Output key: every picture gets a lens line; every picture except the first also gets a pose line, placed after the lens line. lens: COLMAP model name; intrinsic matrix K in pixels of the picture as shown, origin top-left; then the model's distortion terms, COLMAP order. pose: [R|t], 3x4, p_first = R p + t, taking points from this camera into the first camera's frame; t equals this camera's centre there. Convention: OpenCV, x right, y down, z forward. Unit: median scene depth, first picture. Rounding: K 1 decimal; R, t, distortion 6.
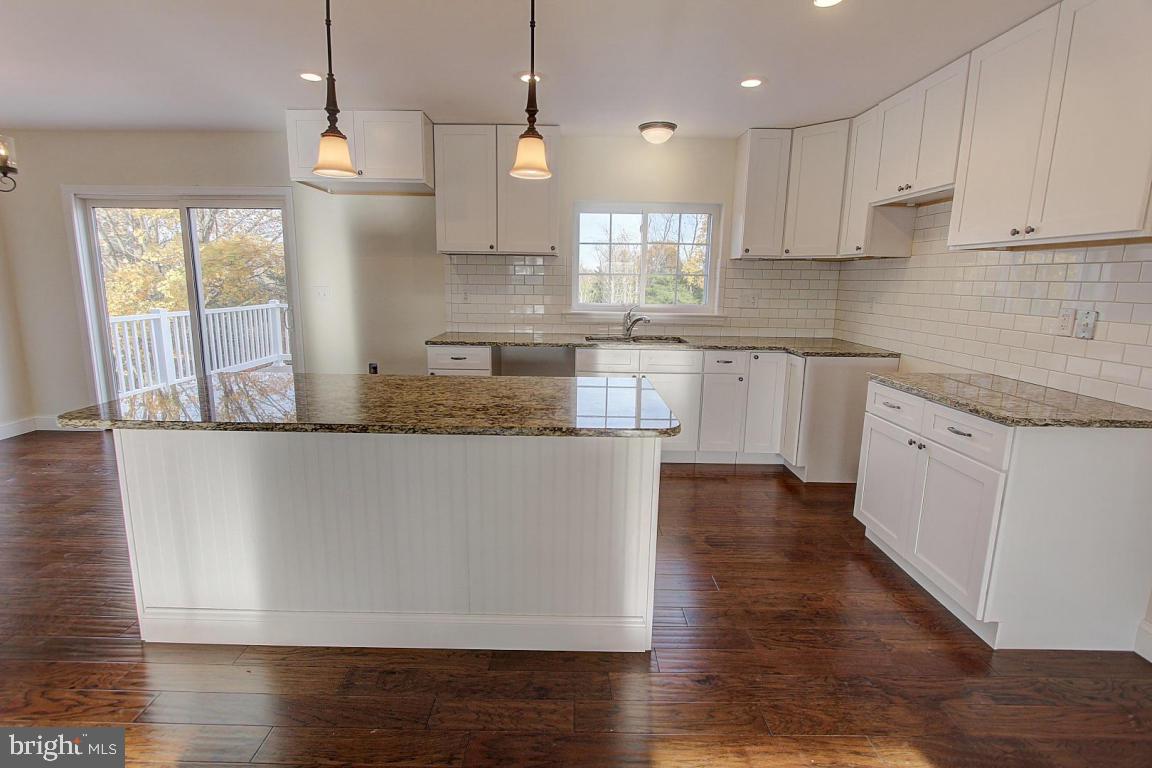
lens RADIAL K [[530.7, 0, 570.1], [0, 530.7, 374.2], [0, 0, 1]] dist [-0.008175, 0.001539]
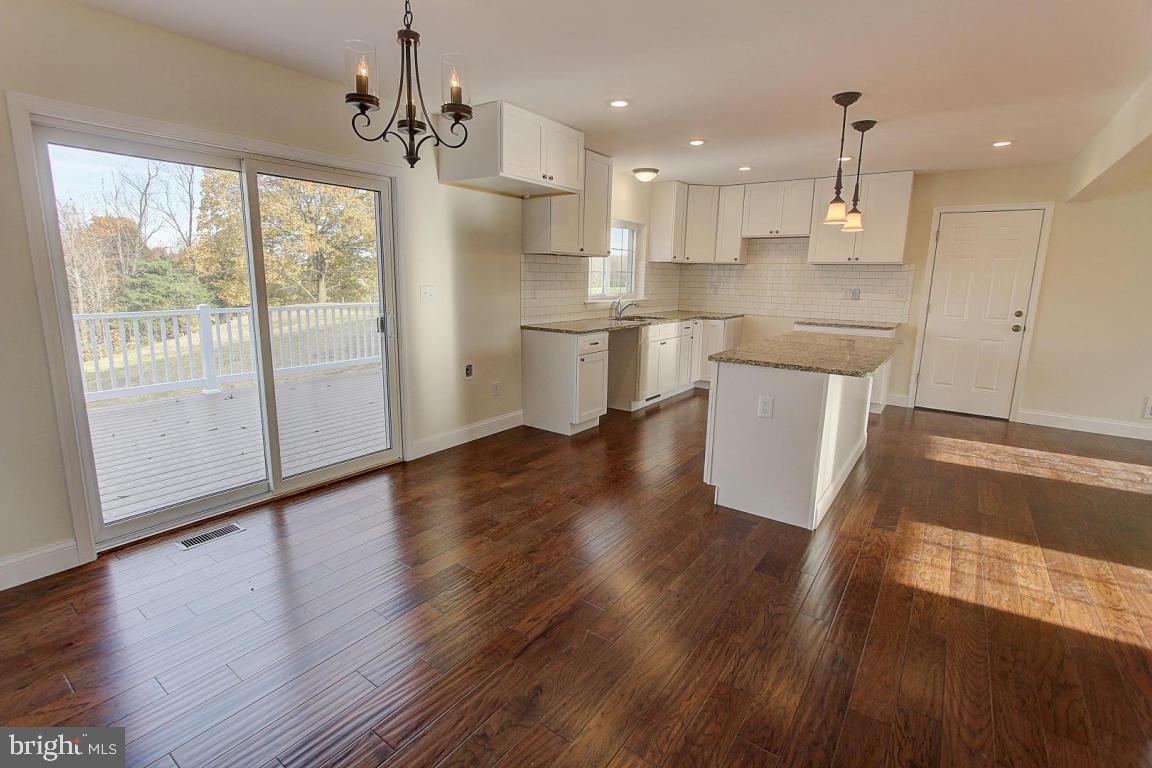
lens RADIAL K [[530.7, 0, 567.9], [0, 530.7, 377.7], [0, 0, 1]] dist [-0.008175, 0.001539]
pose [[0.588623, -0.158607, 0.792696, -1.202287], [0.134527, 0.986110, 0.097412, -0.078345], [-0.797135, 0.049300, 0.601784, 0.327979]]
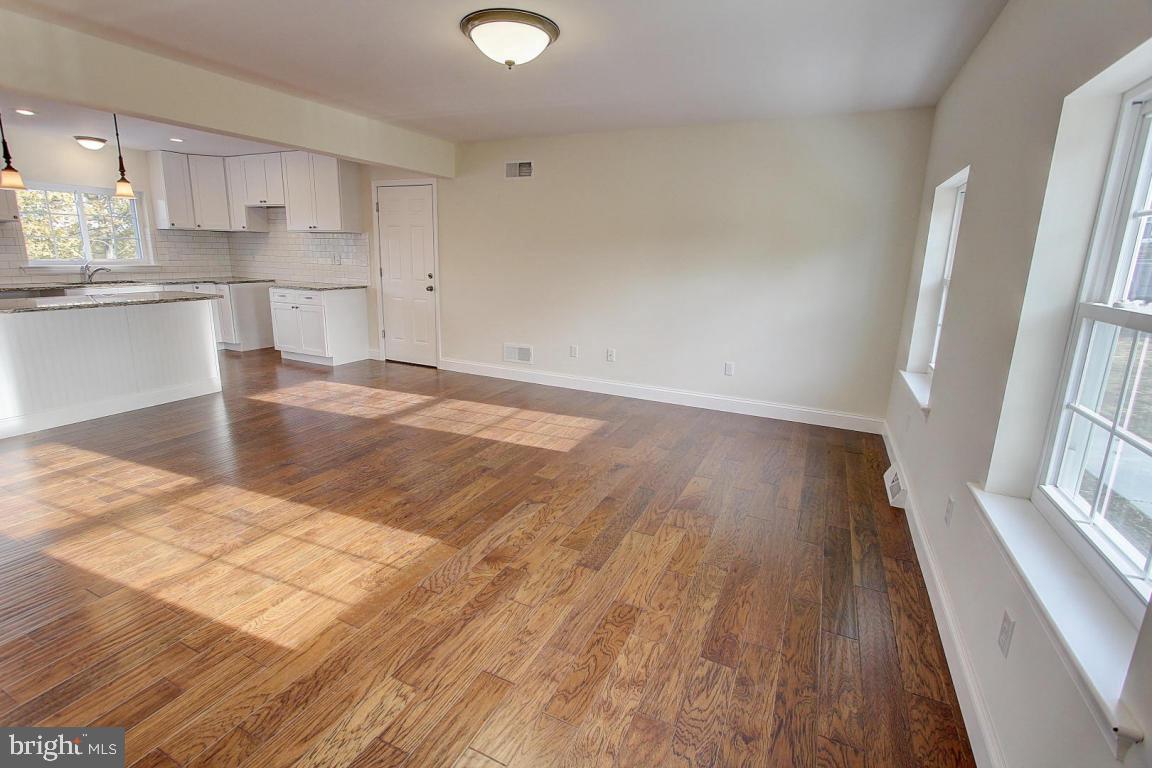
lens RADIAL K [[530.7, 0, 568.6], [0, 530.7, 372.0], [0, 0, 1]] dist [-0.008175, 0.001539]
pose [[0.433666, -0.201244, 0.878314, -0.696362], [0.141337, 0.977868, 0.154269, 0.142539], [-0.889920, 0.057237, 0.452511, -0.850385]]
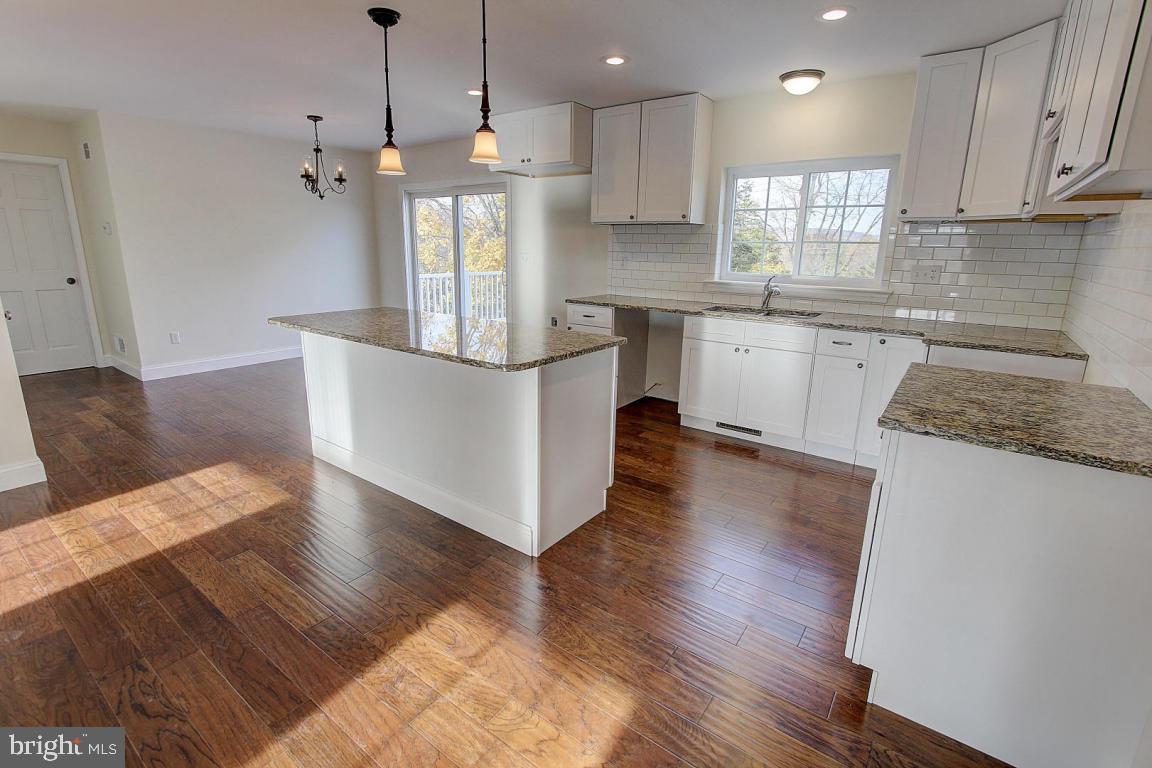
lens RADIAL K [[530.7, 0, 568.5], [0, 530.7, 375.5], [0, 0, 1]] dist [-0.008175, 0.001539]
pose [[0.803828, 0.139471, -0.578280, 0.438120], [-0.108321, 0.990191, 0.088247, 0.000702], [0.584916, -0.008296, 0.811051, 0.037502]]
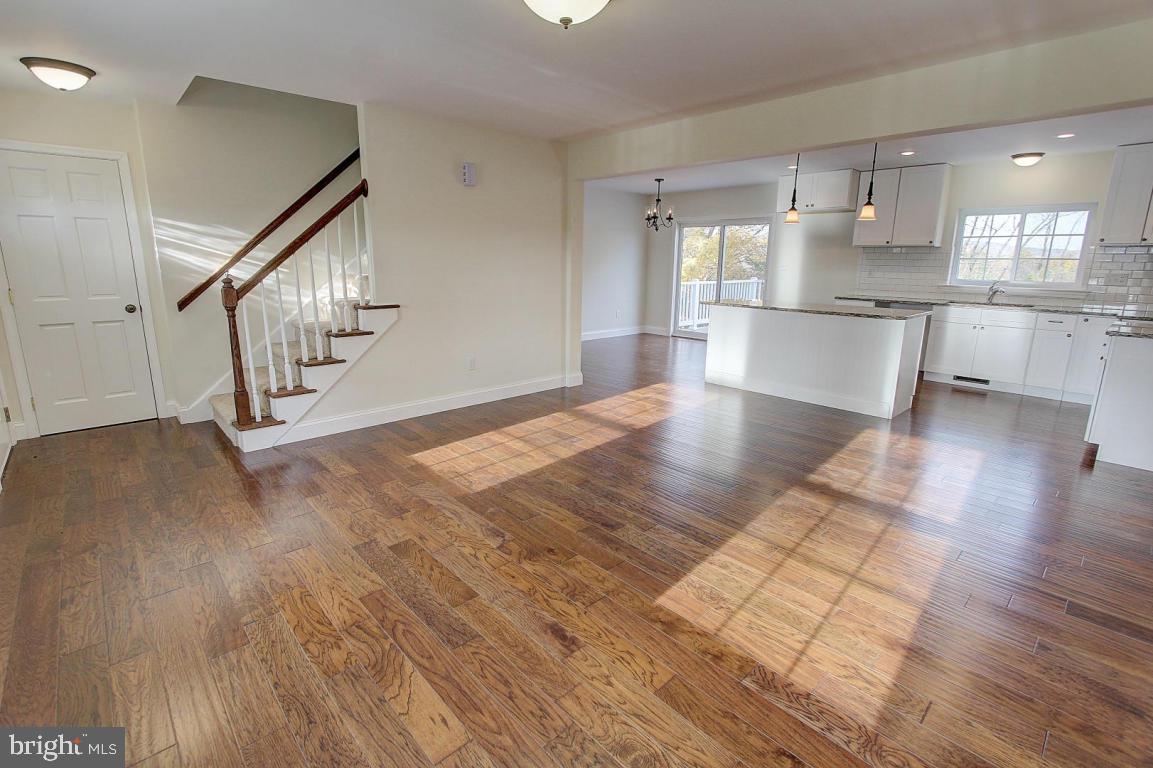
lens RADIAL K [[531.2, 0, 571.7], [0, 531.2, 374.9], [0, 0, 1]] dist [-0.008175, 0.001539]
pose [[0.681556, 0.149825, -0.716264, 0.437161], [-0.130402, 0.988016, 0.082585, 0.164304], [0.720053, 0.037116, 0.692926, -0.858909]]
